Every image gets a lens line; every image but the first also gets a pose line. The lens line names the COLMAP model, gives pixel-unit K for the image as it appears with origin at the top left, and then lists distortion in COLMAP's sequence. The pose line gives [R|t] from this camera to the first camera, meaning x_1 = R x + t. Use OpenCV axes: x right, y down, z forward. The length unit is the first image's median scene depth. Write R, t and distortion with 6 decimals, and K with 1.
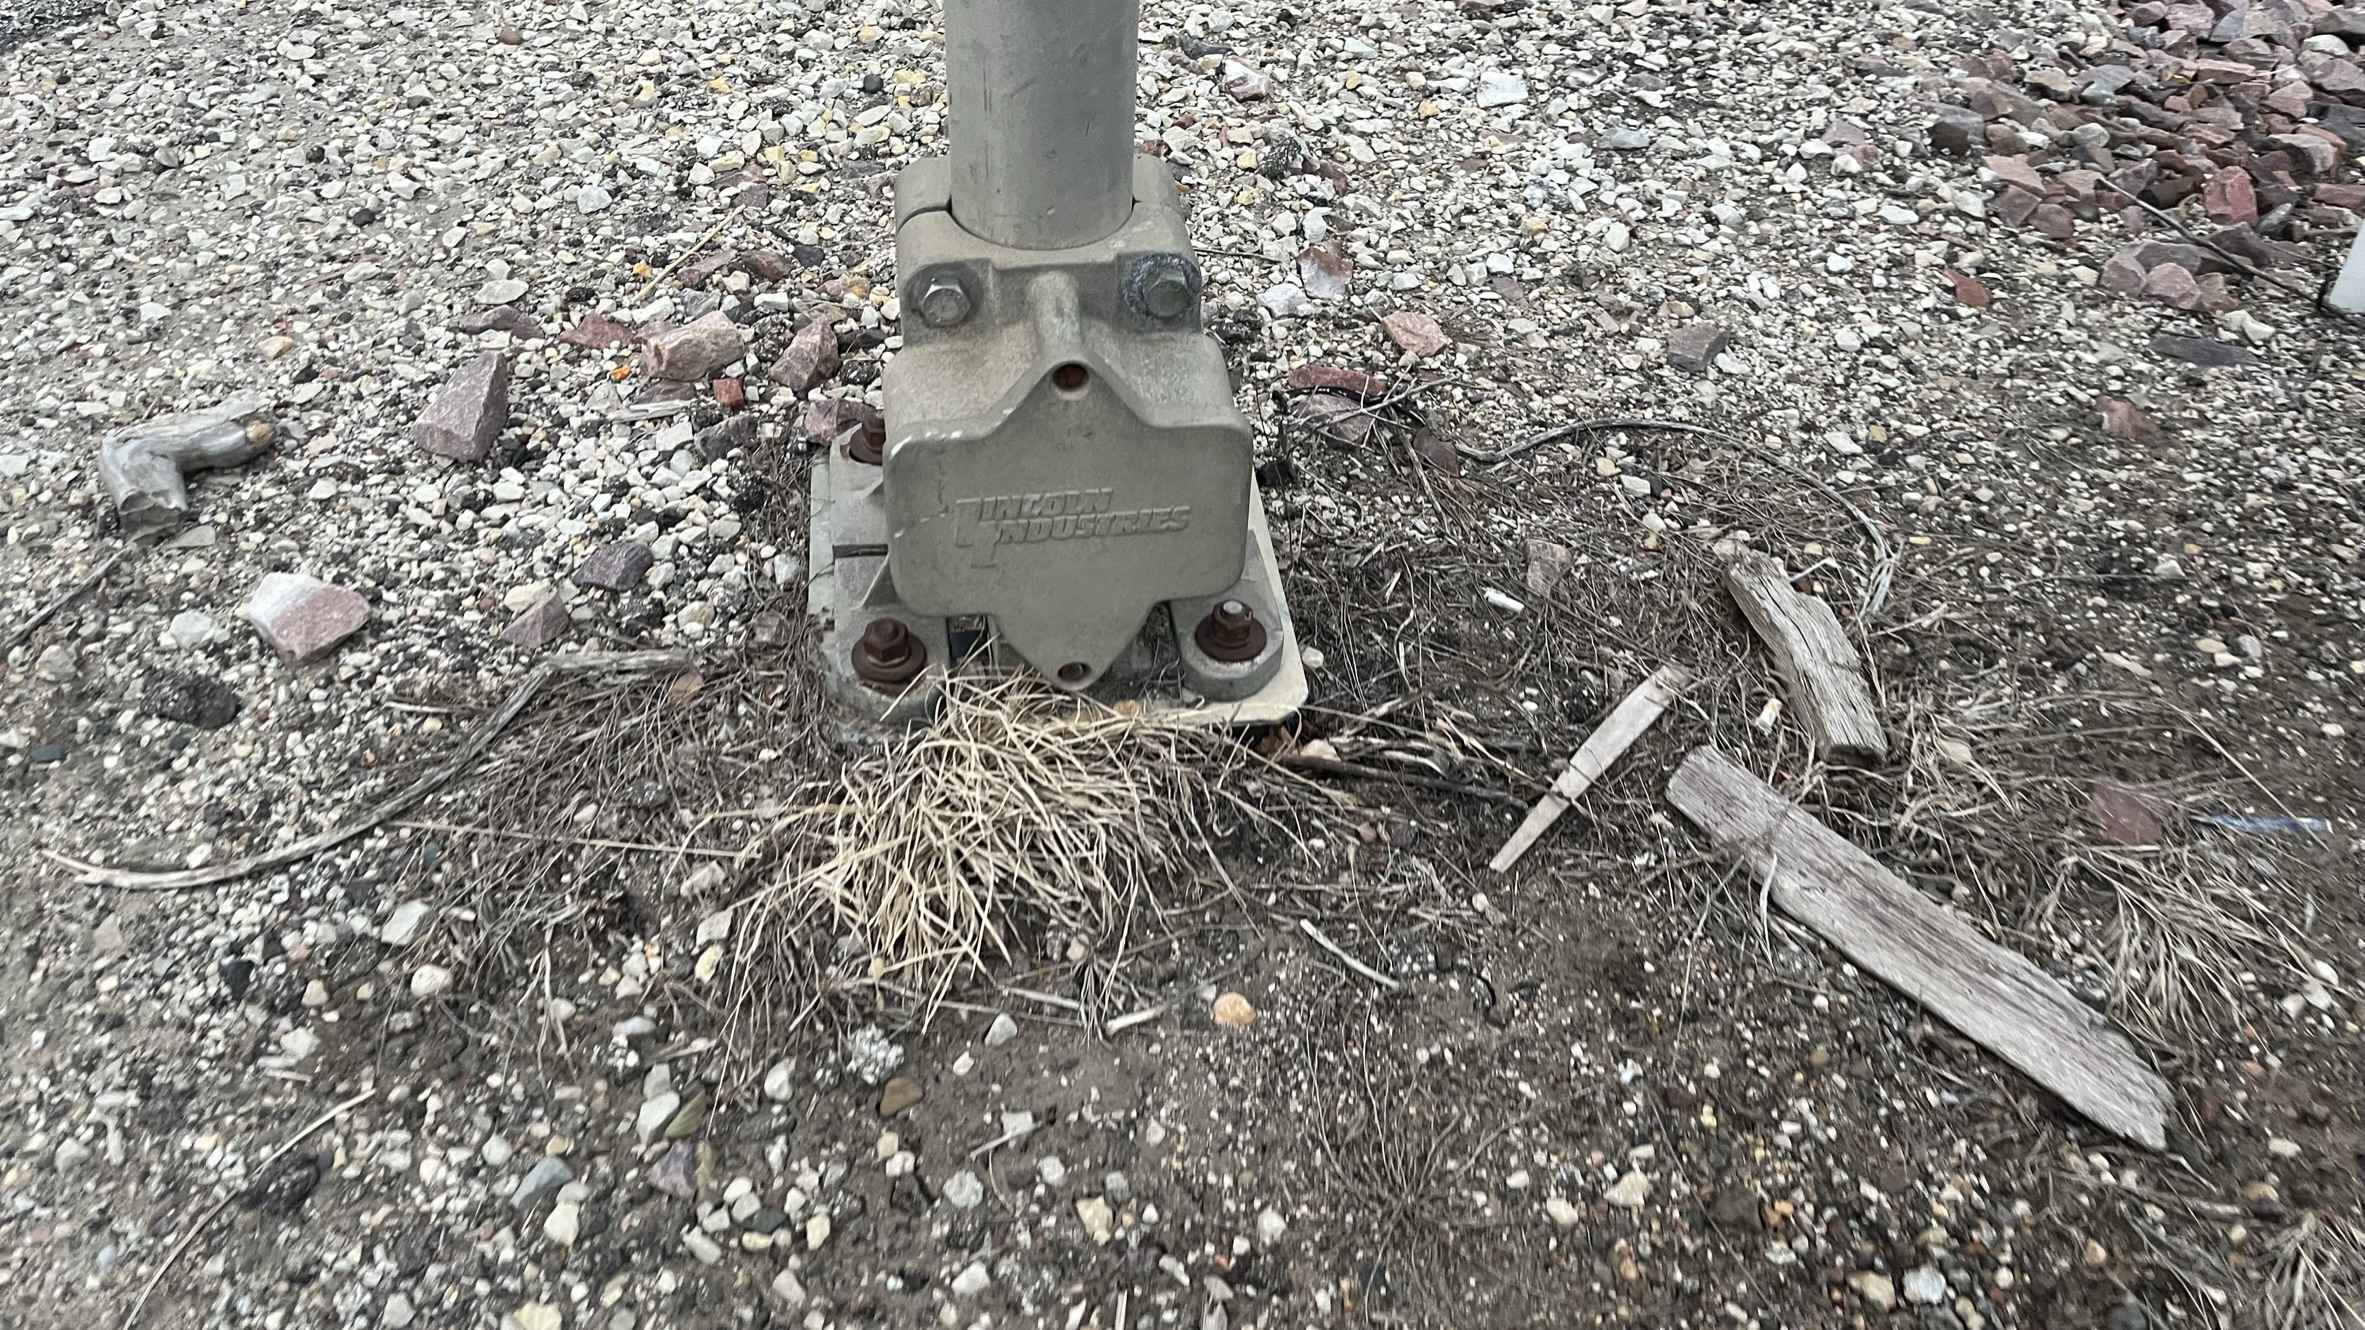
lens RADIAL K [[1765.7, 0, 1182.5], [0, 1765.7, 665.0], [0, 0, 1]] dist [0.036993, -0.056151]
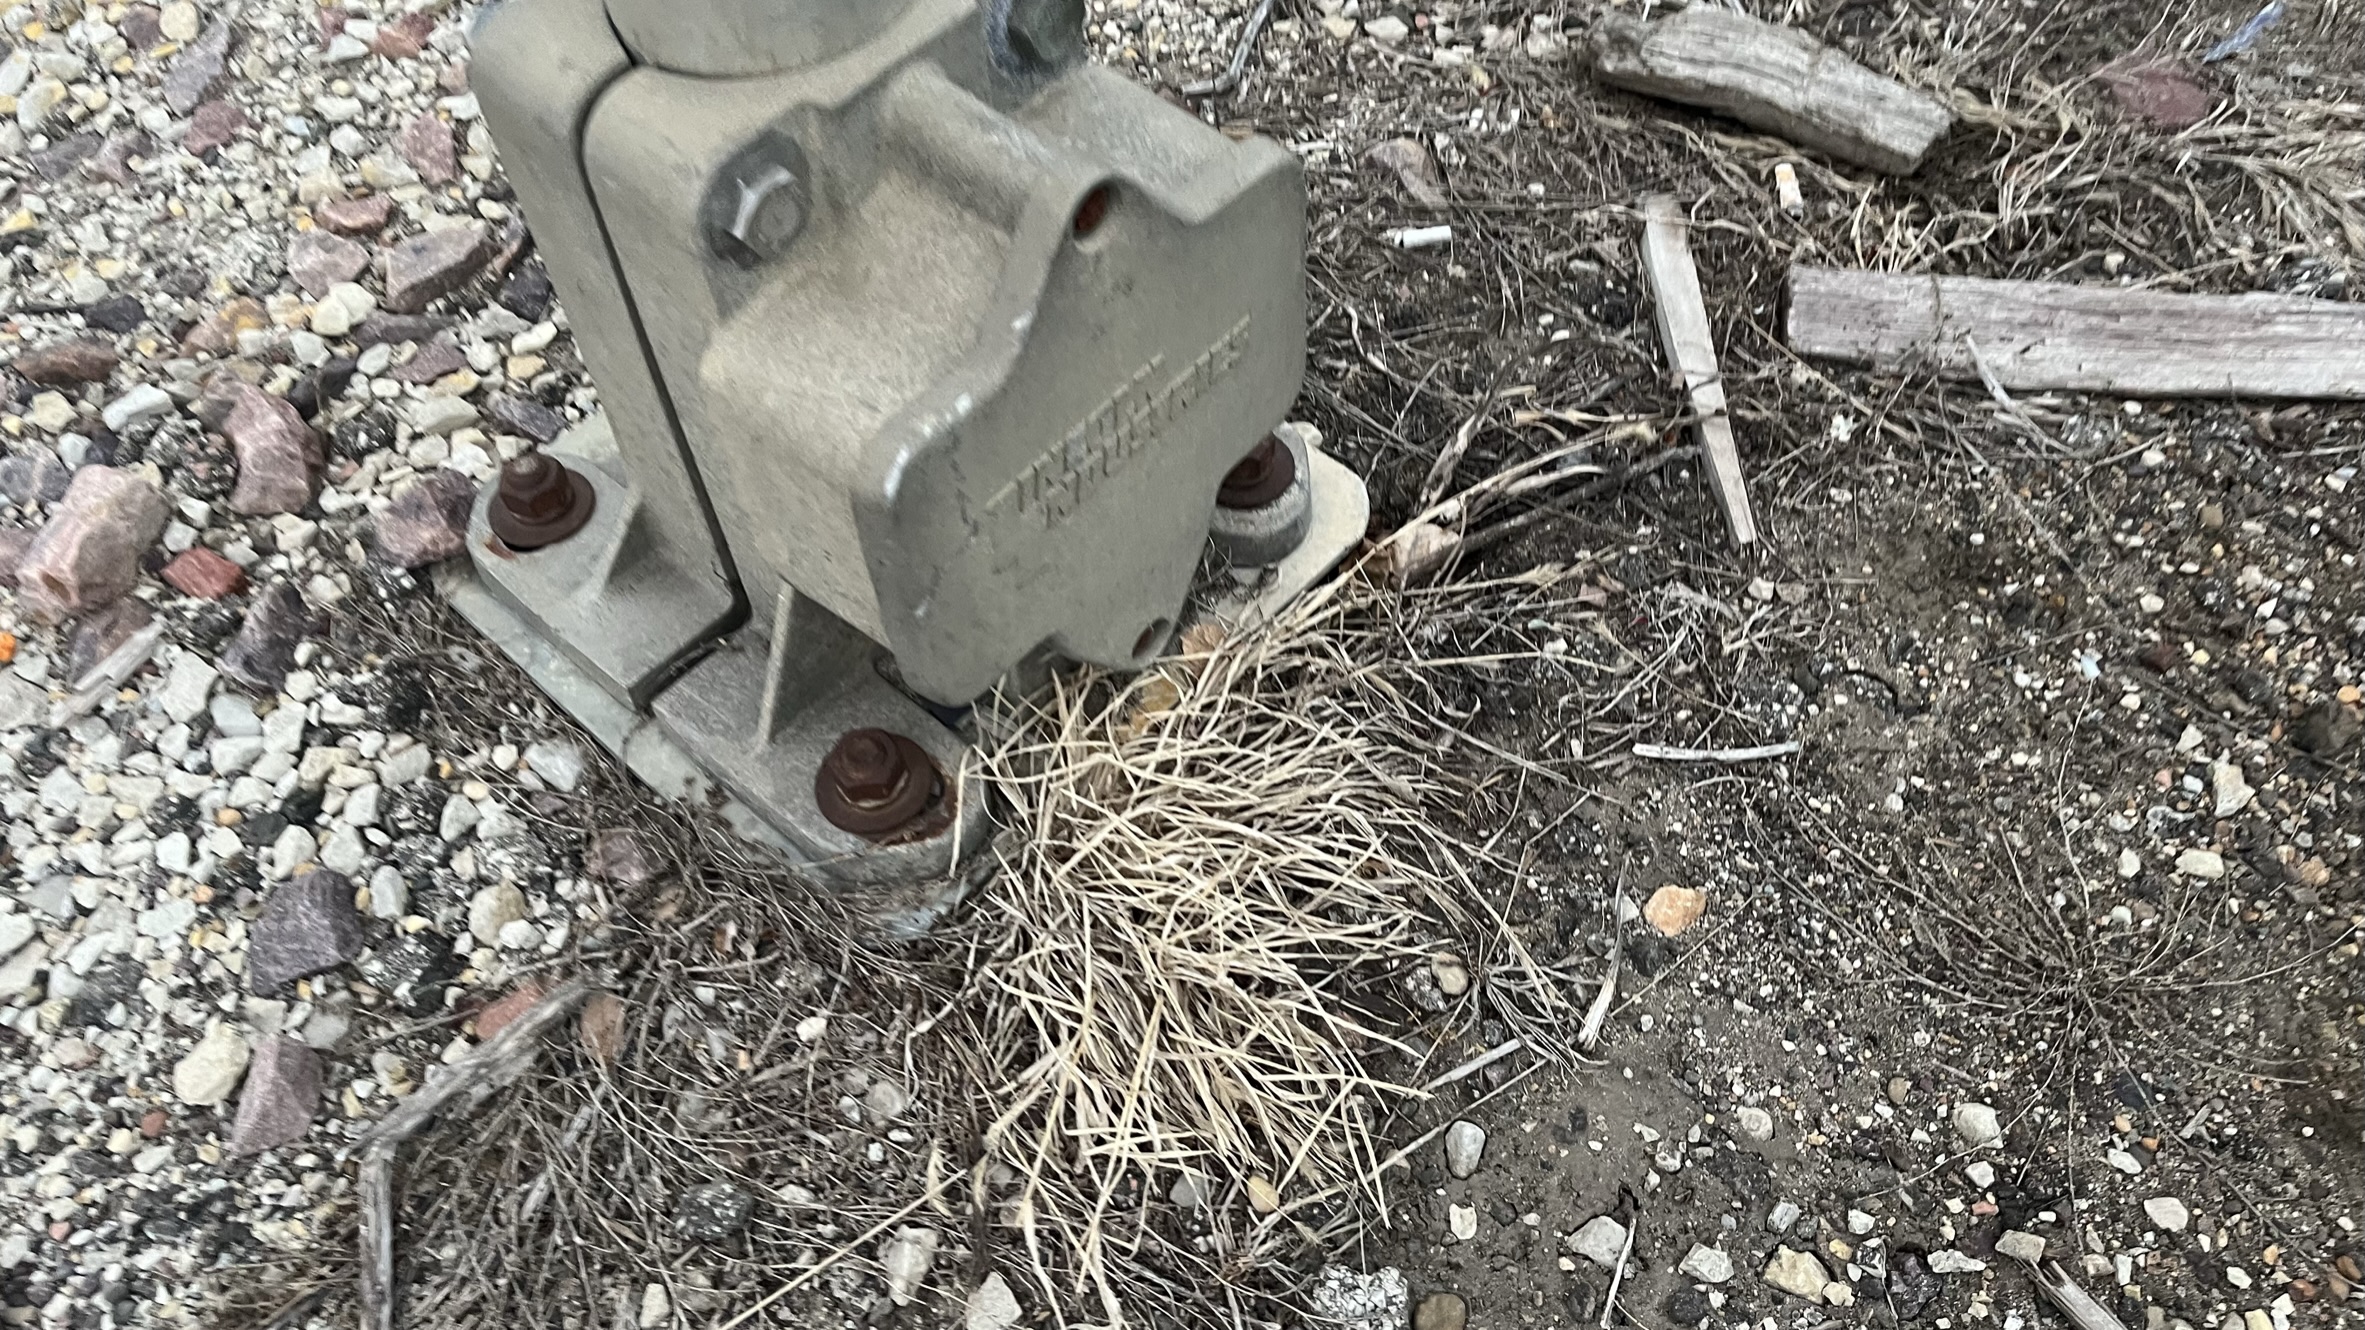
lens RADIAL K [[1765.7, 0, 1182.5], [0, 1765.7, 665.0], [0, 0, 1]] dist [0.036993, -0.056151]
pose [[0.764864, -0.564616, 0.310150, -0.237773], [0.498935, 0.823767, 0.269207, -0.144013], [-0.407489, -0.051162, 0.911776, 0.365641]]
